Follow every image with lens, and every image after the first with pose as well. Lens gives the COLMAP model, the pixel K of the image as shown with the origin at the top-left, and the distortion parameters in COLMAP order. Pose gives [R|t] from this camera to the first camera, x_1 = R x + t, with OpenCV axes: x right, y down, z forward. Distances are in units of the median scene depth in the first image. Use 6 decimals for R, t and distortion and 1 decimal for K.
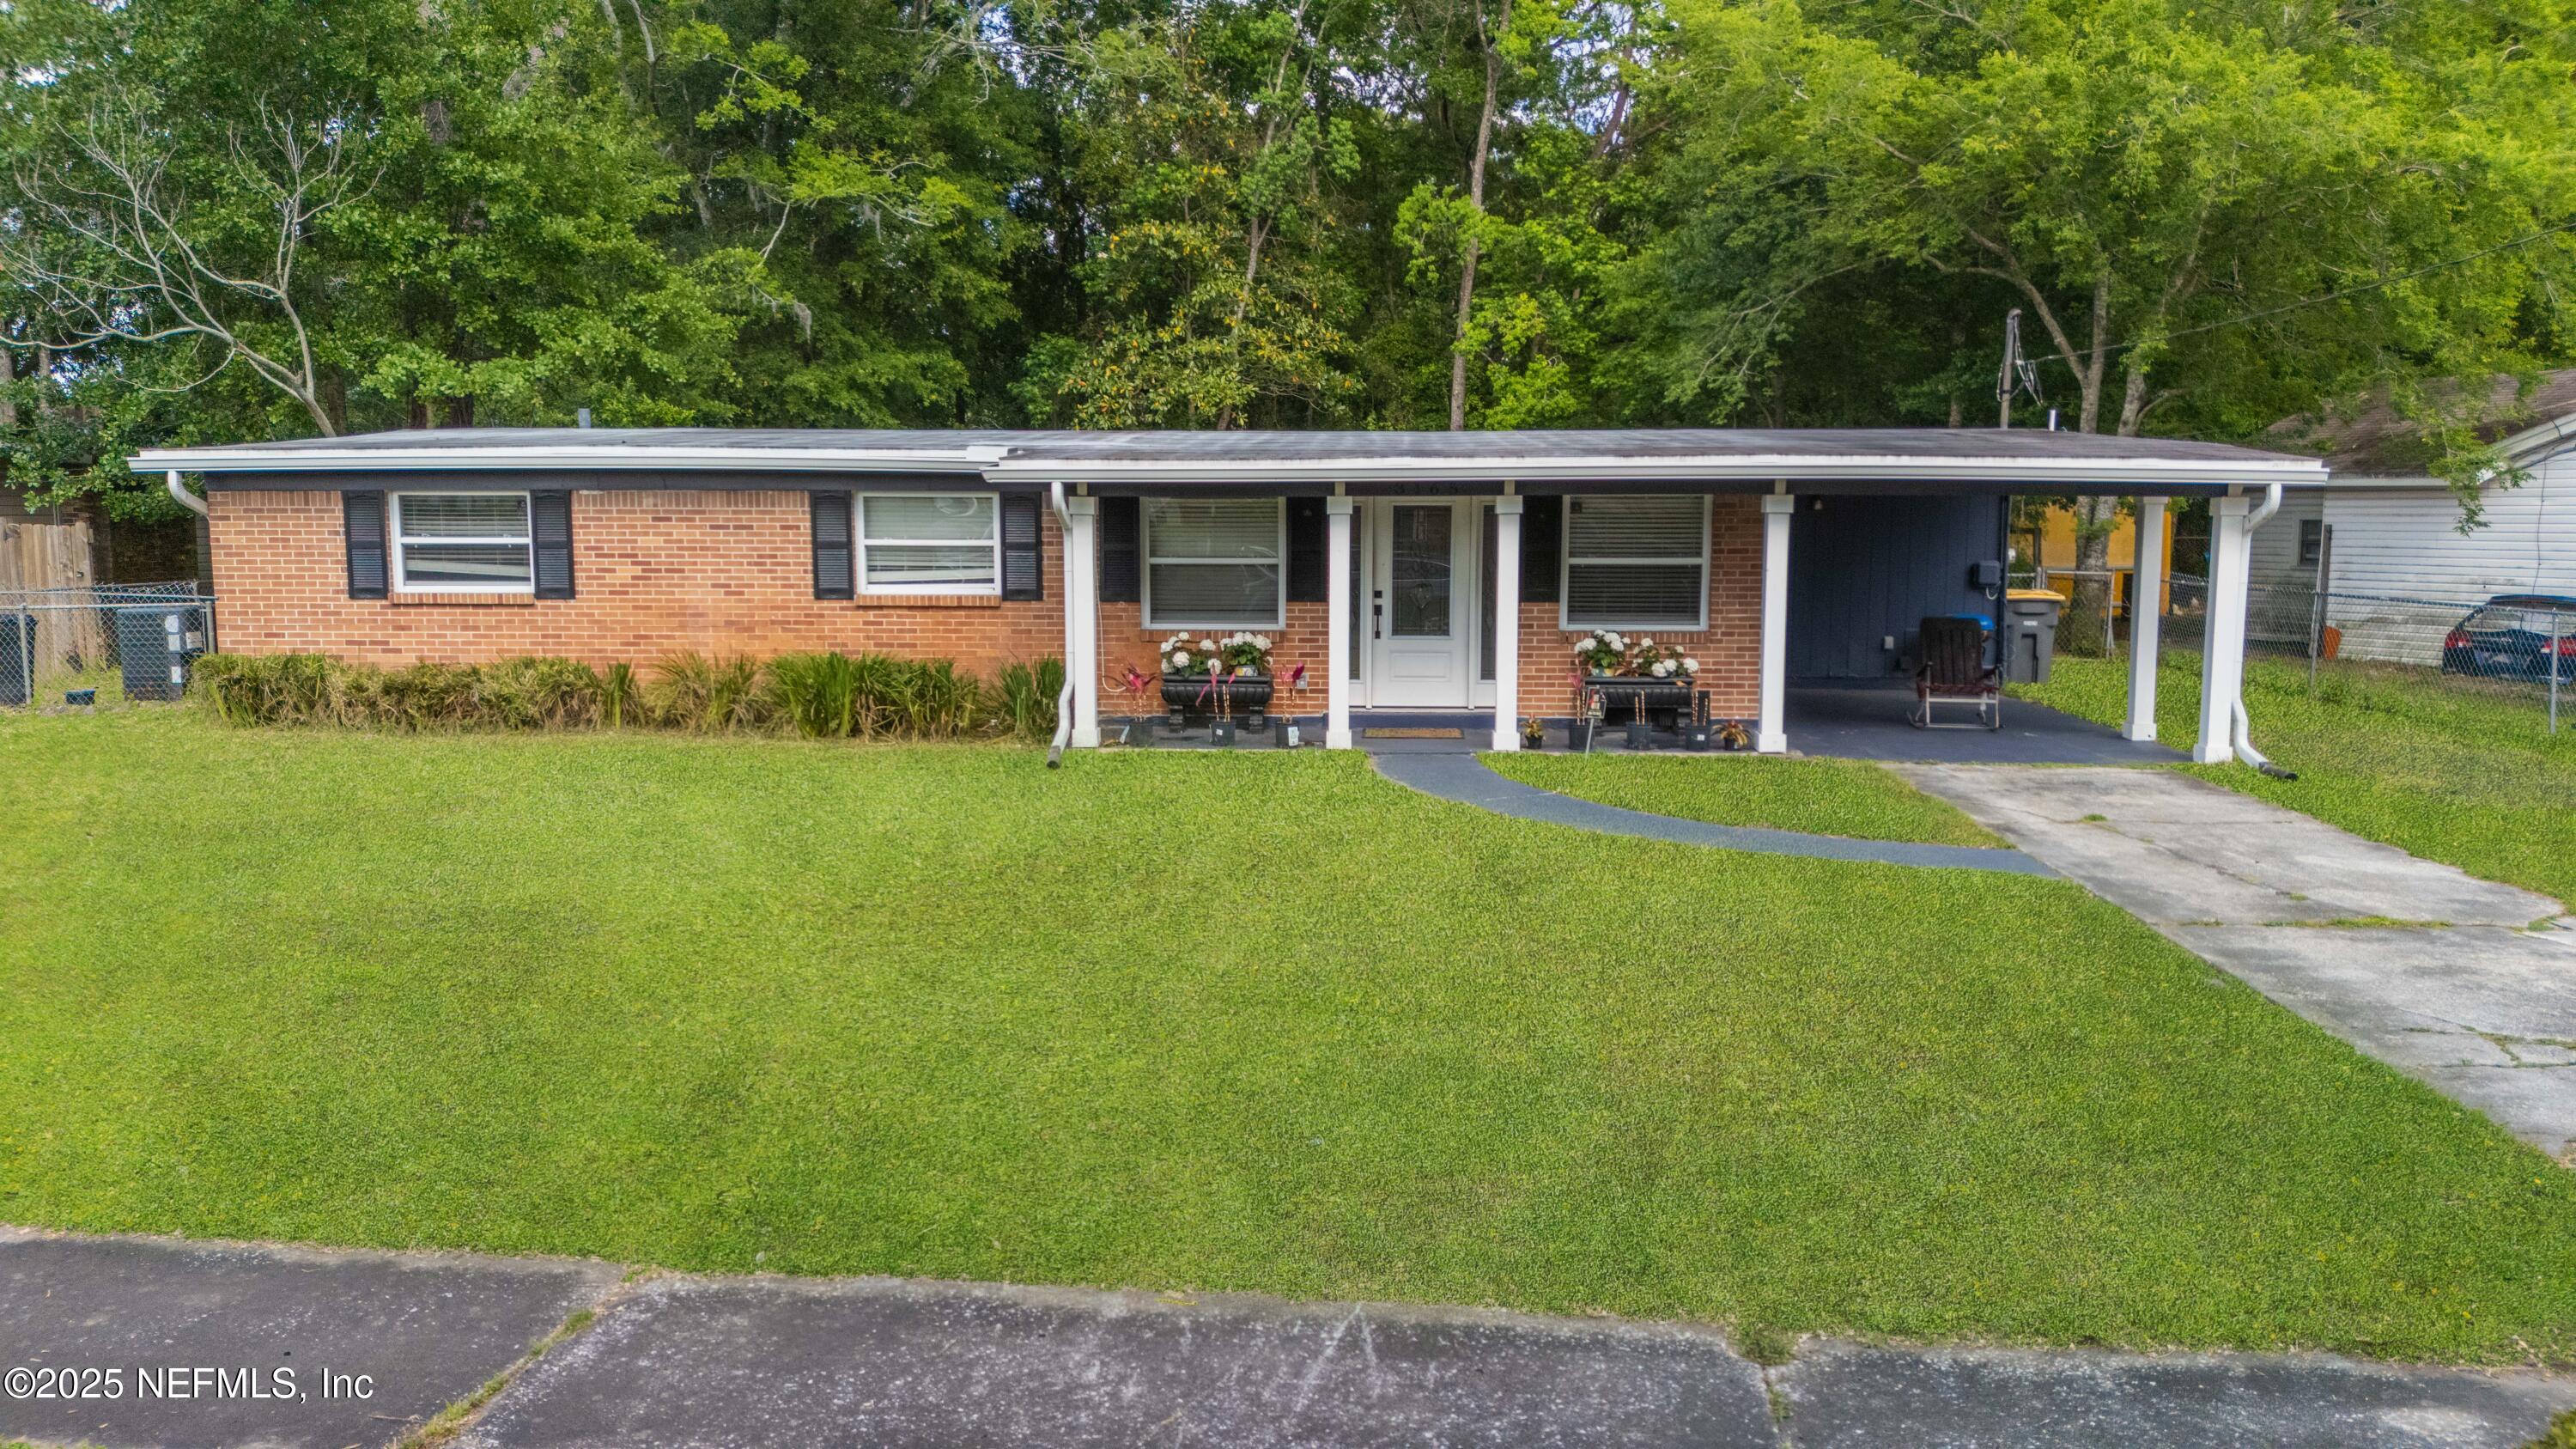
lens RADIAL K [[1797.5, 0, 1281.1], [0, 1797.5, 849.4], [0, 0, 1]] dist [0.080028, -0.135061]
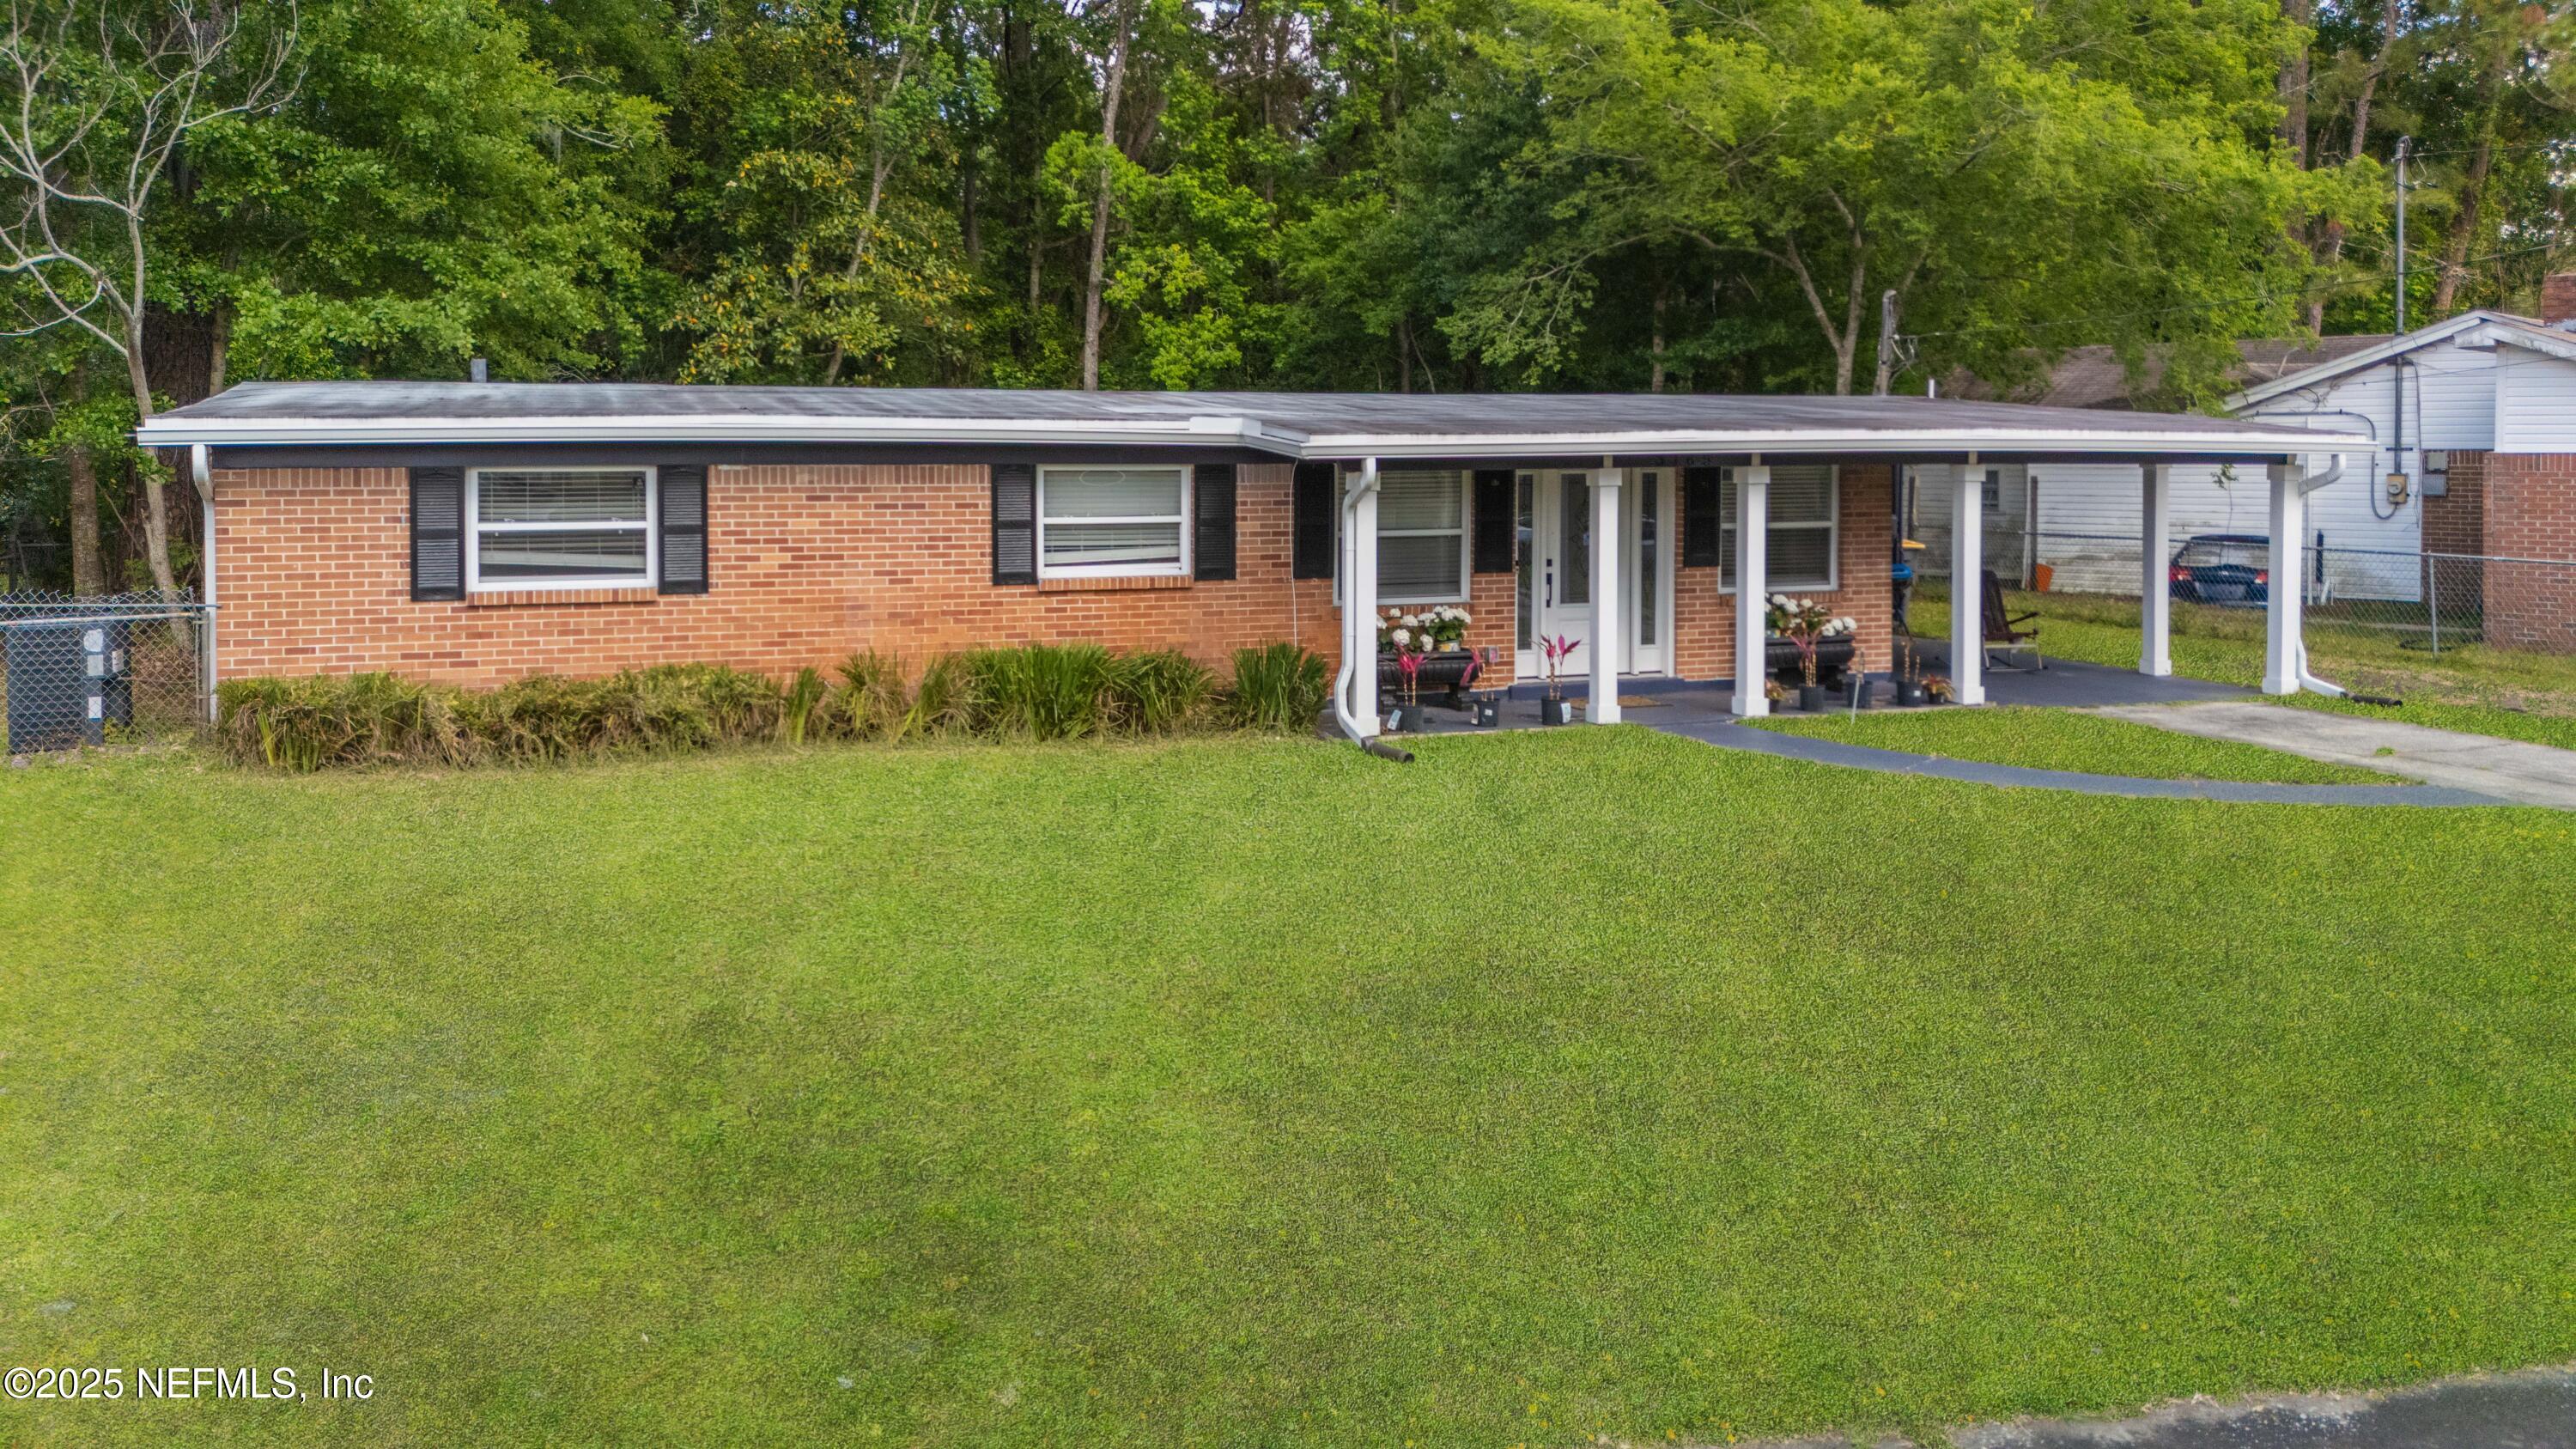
lens RADIAL K [[1841.0, 0, 1206.6], [0, 1841.0, 684.1], [0, 0, 1]] dist [0.141698, -0.353964]
pose [[0.932090, -0.047914, 0.359044, -0.481931], [0.067736, 0.996784, -0.042825, -0.043550], [-0.355837, 0.064237, 0.932338, 0.119801]]
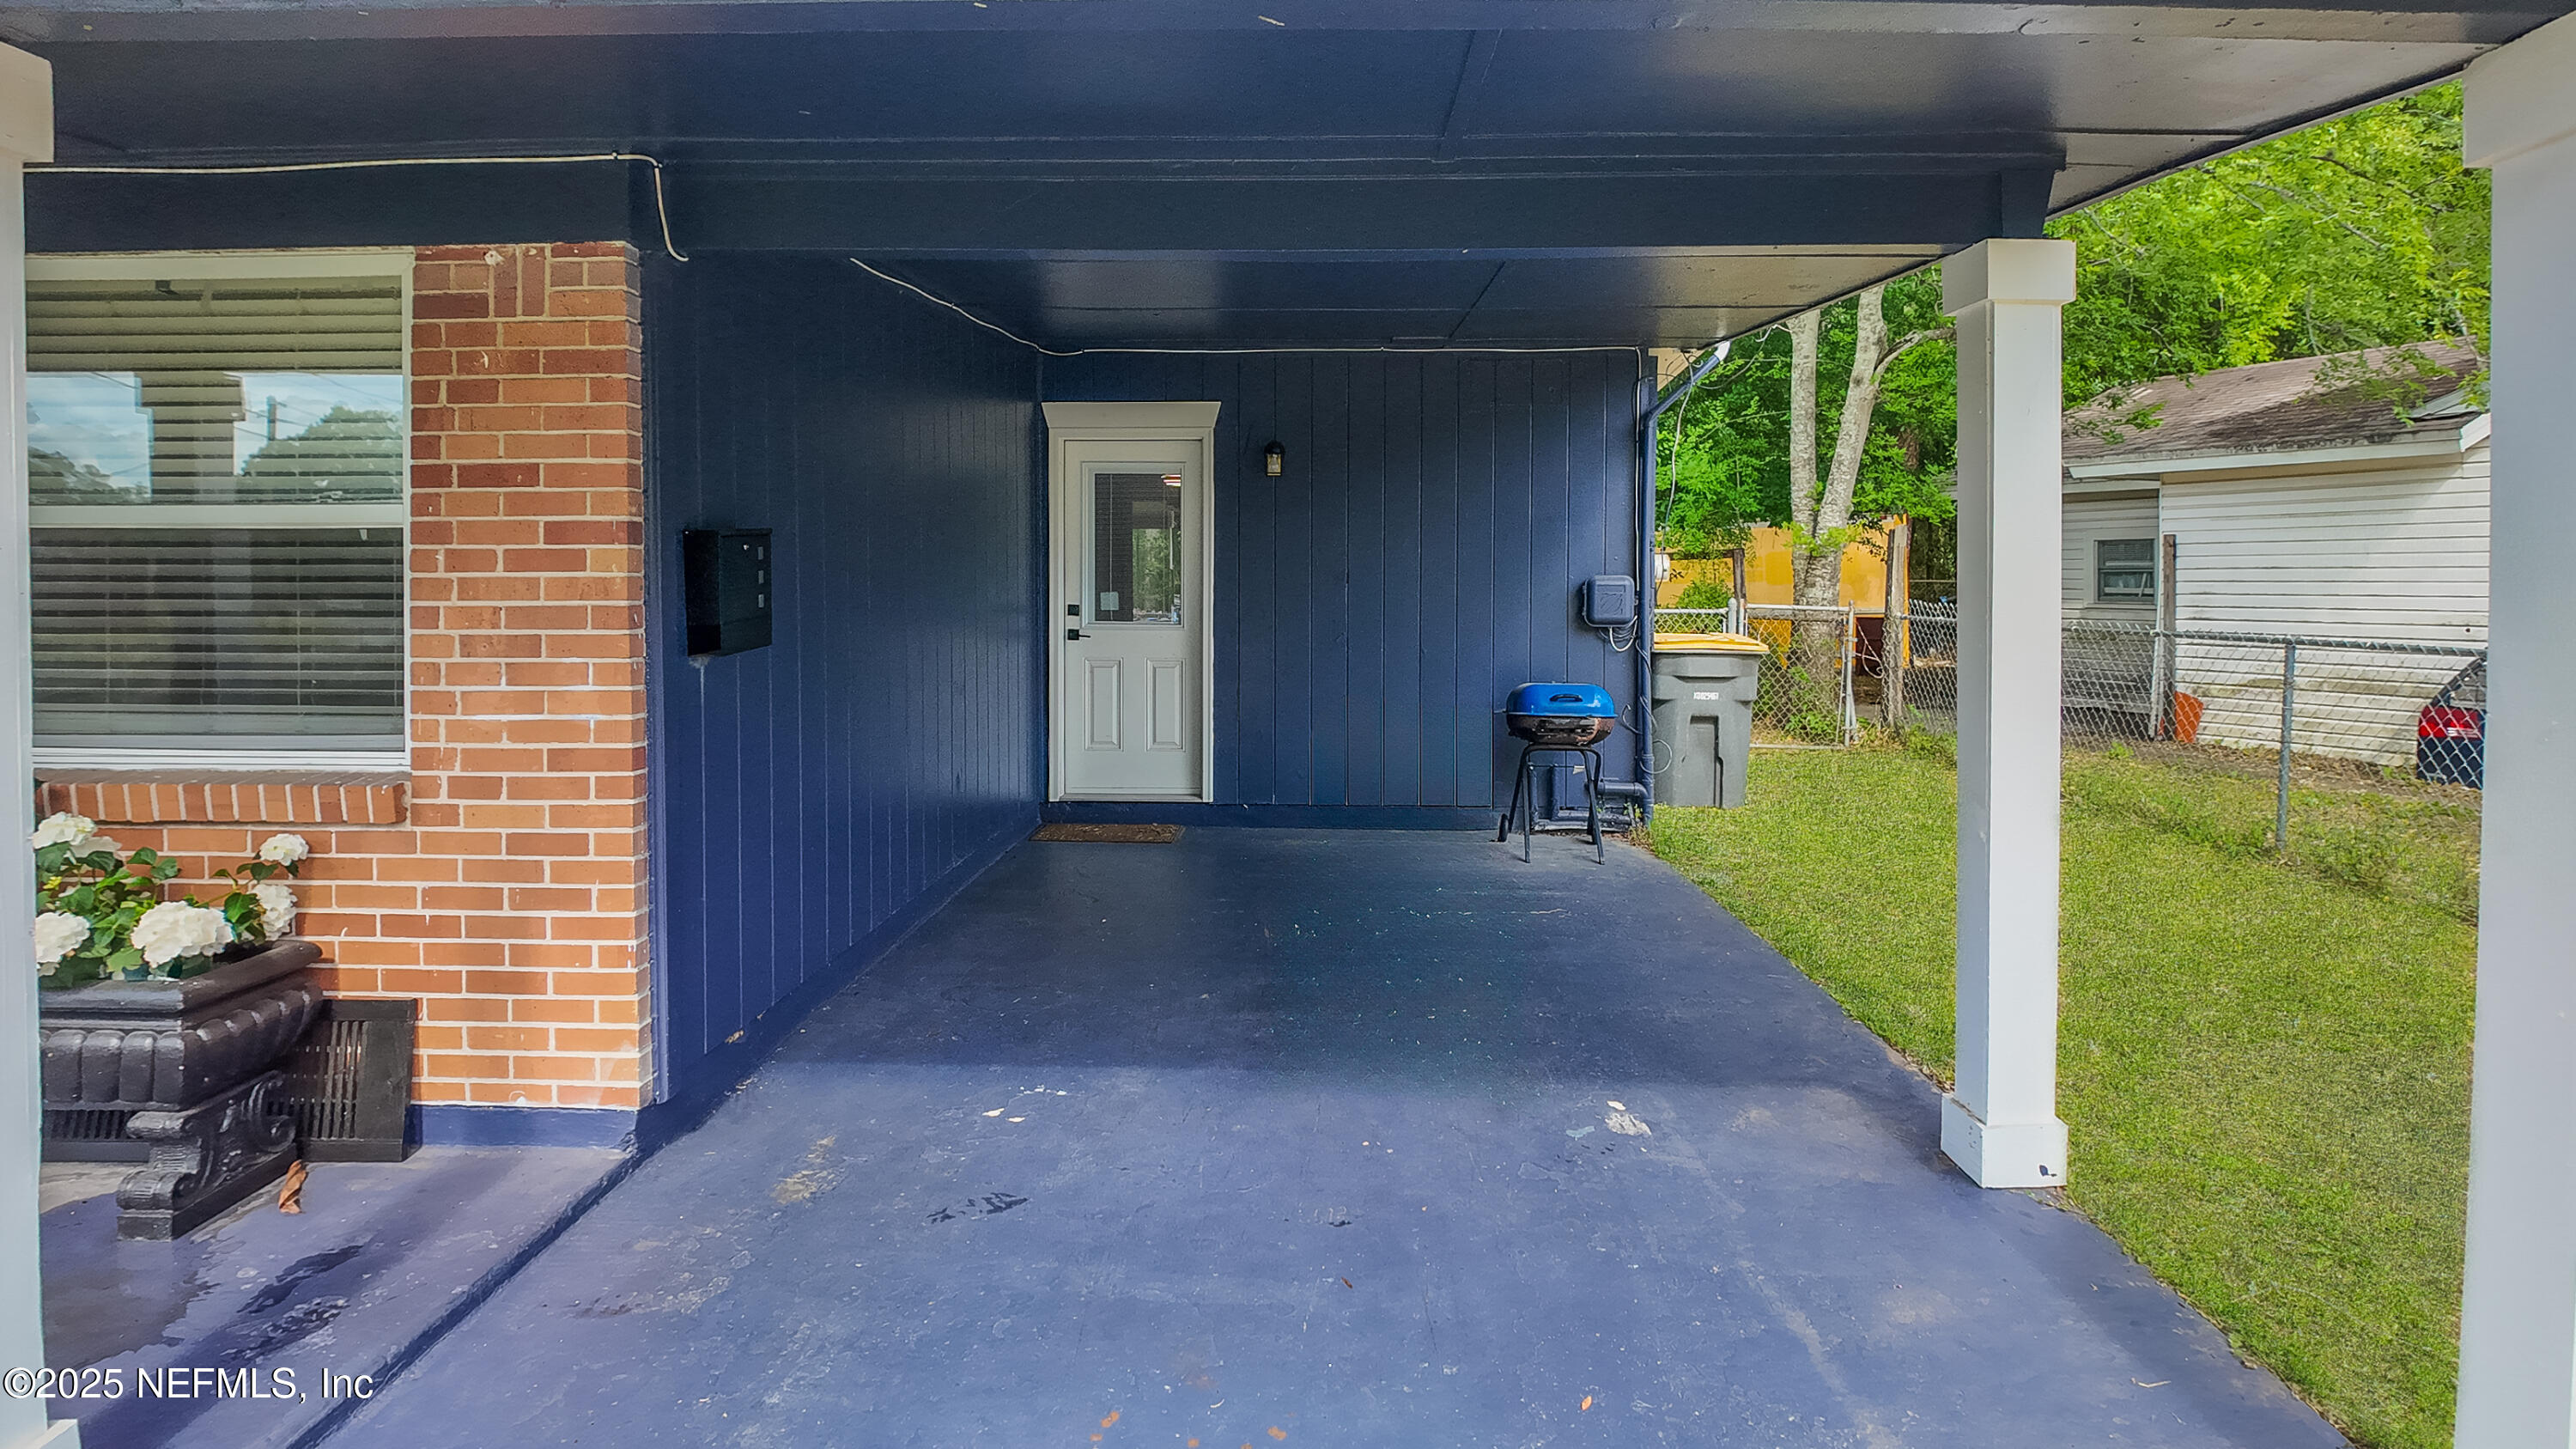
lens RADIAL K [[1282.2, 0, 1288.0], [0, 1282.2, 724.5], [0, 0, 1]] dist [0.002183, 0.000186]
pose [[0.999749, -0.004995, 0.021846, 0.349668], [0.006711, 0.996836, -0.079204, -0.107992], [-0.021381, 0.079331, 0.996619, 0.779694]]
